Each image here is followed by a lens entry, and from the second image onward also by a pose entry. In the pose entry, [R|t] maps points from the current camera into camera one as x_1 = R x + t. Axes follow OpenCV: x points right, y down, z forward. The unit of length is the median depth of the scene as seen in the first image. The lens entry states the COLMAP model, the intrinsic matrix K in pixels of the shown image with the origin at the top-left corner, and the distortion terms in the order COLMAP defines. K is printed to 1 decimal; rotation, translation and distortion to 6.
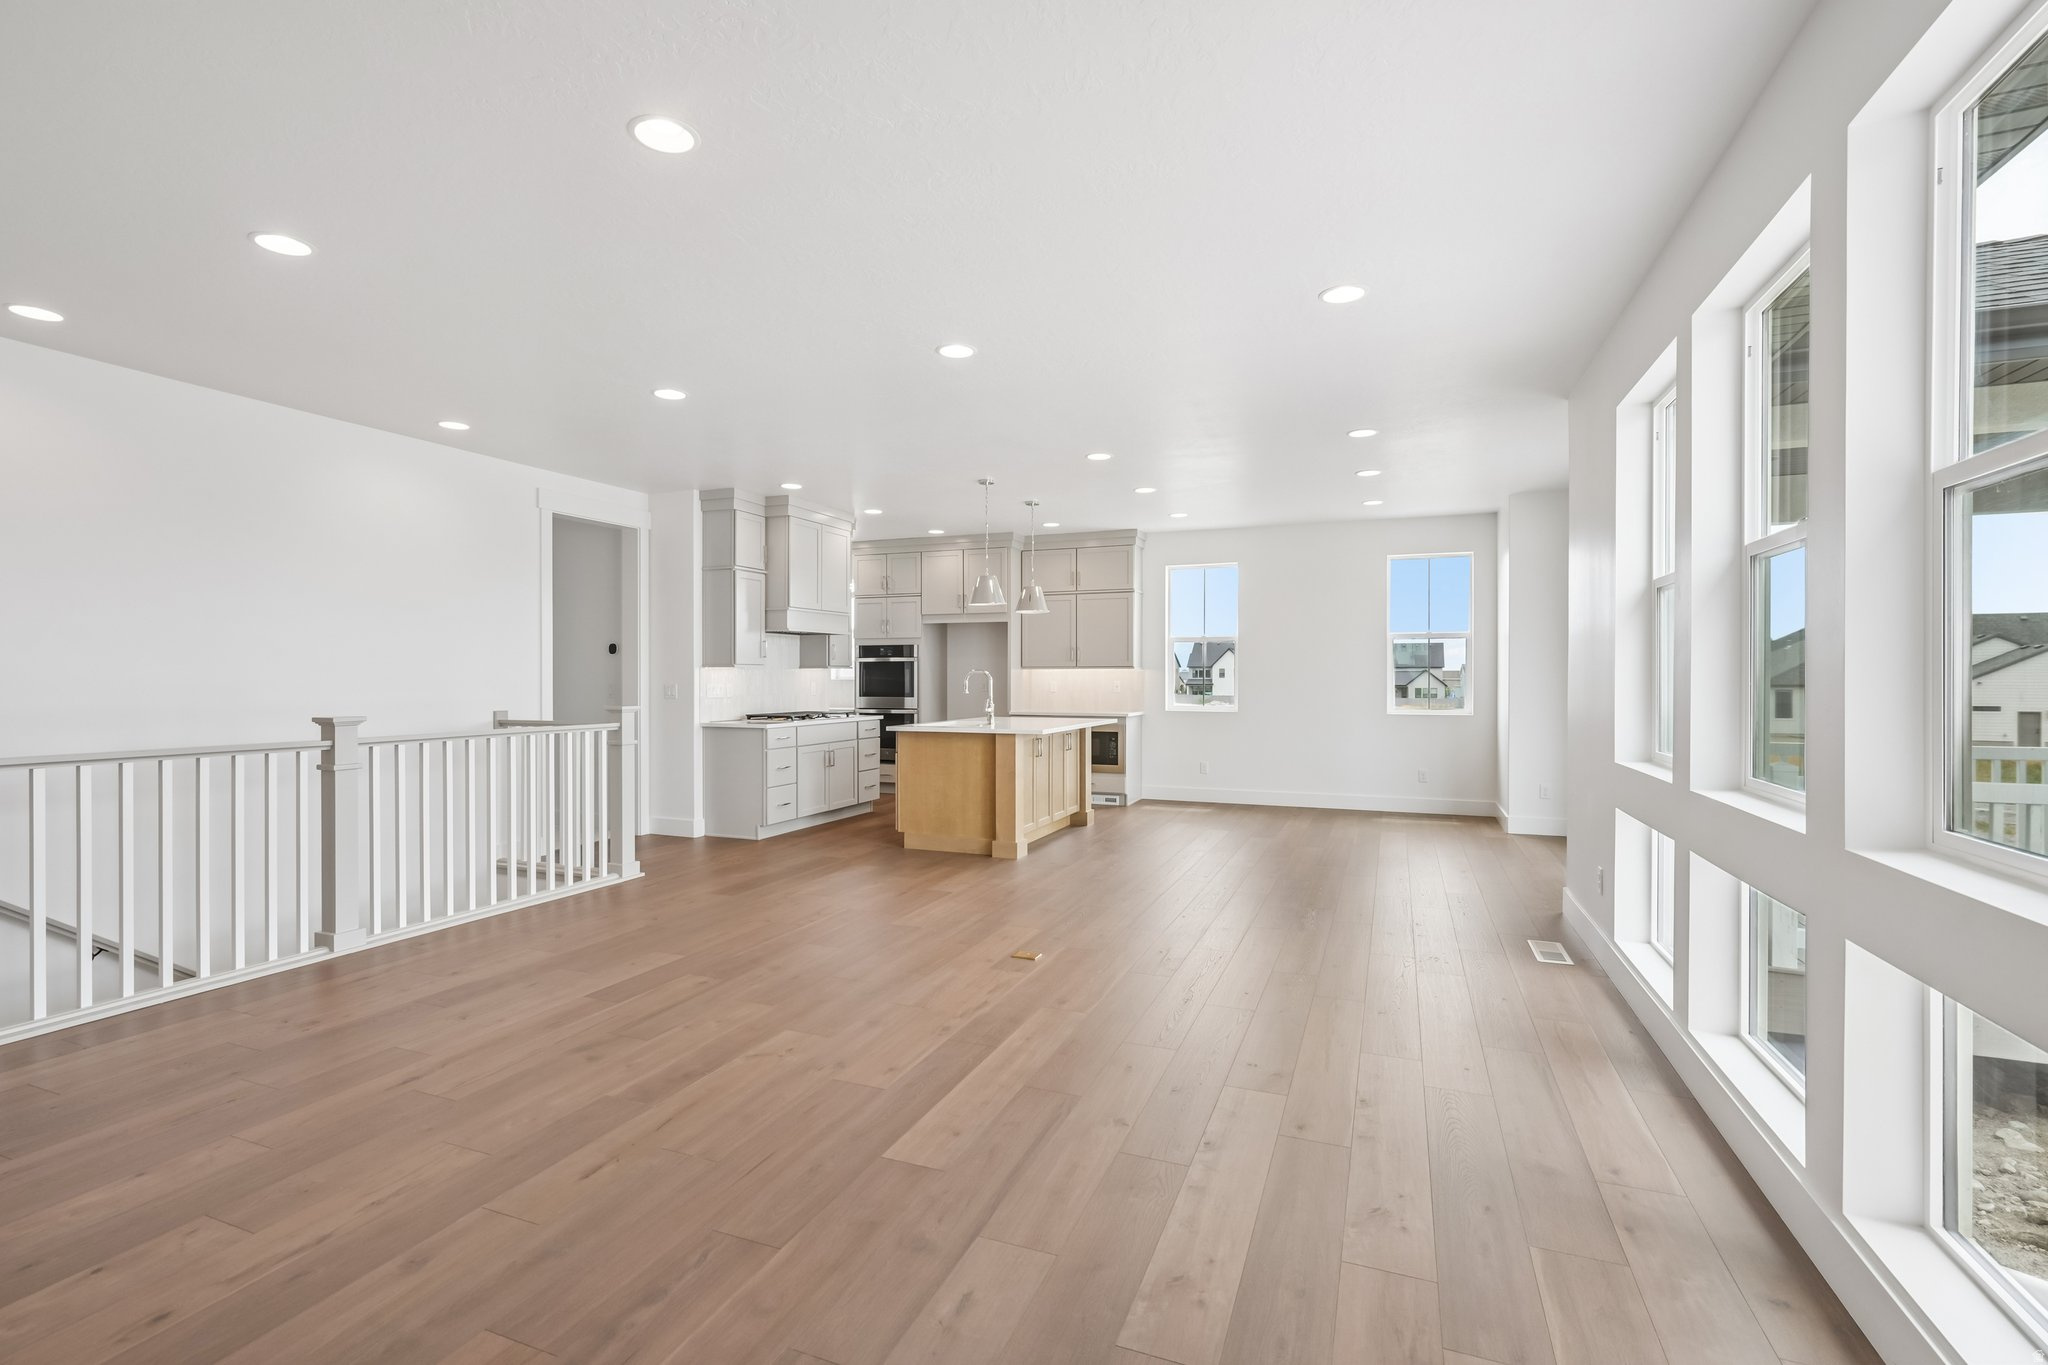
lens RADIAL K [[936.2, 0, 1017.9], [0, 936.2, 667.8], [0, 0, 1]] dist [-0.000704, 0.001672]
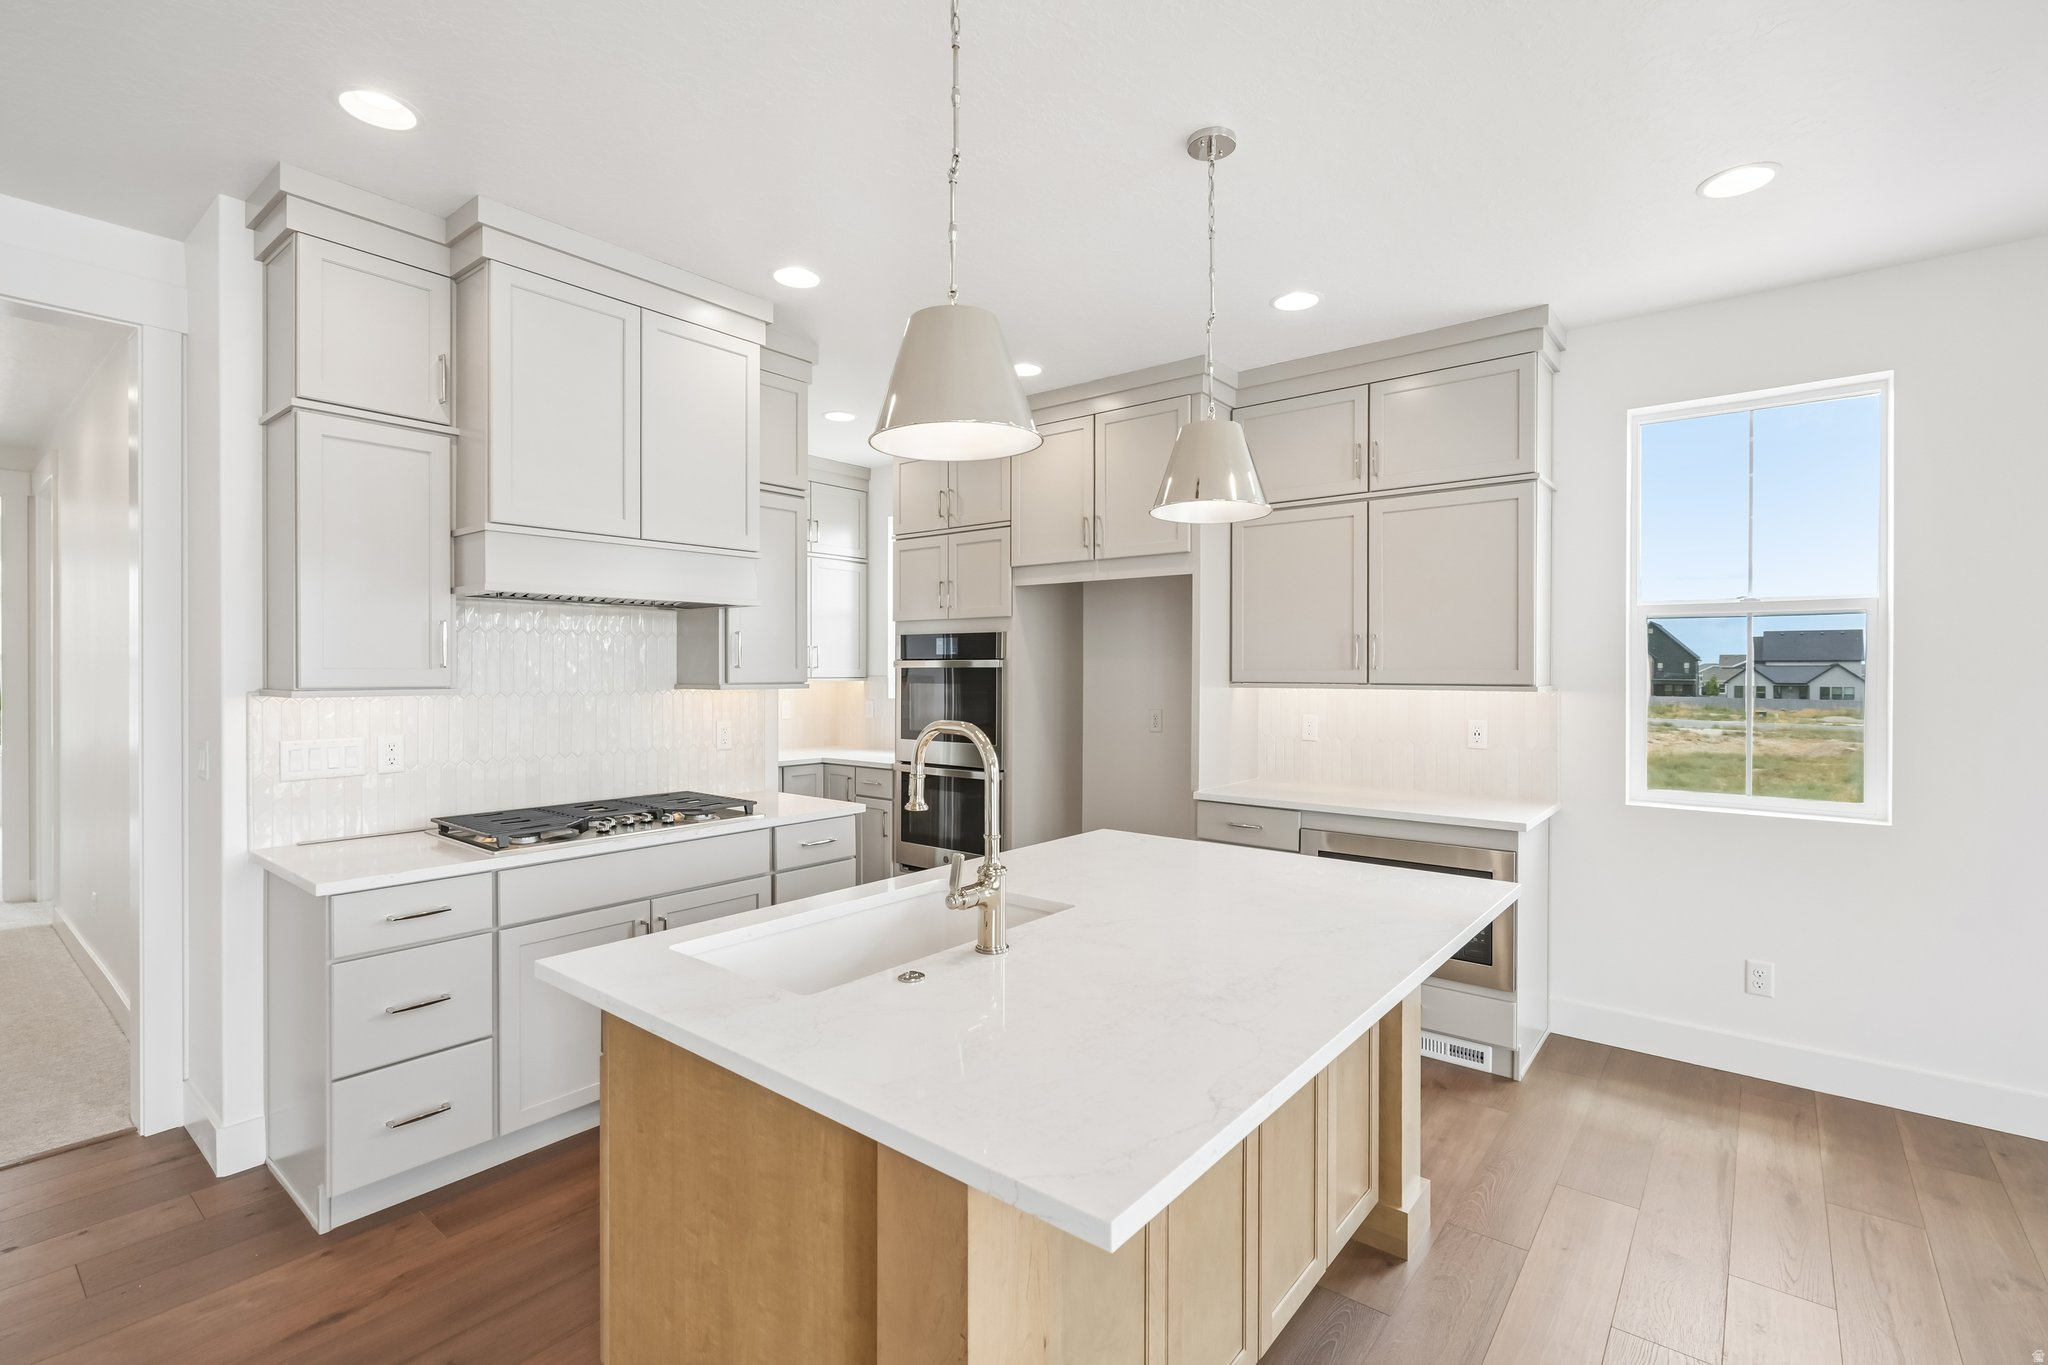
lens RADIAL K [[936.2, 0, 1017.9], [0, 936.2, 667.8], [0, 0, 1]] dist [-0.000704, 0.001672]
pose [[0.956669, 0.001951, -0.291170, 0.036122], [0.000151, 0.999974, 0.007198, -0.010662], [0.291176, -0.006930, 0.956644, 0.578359]]
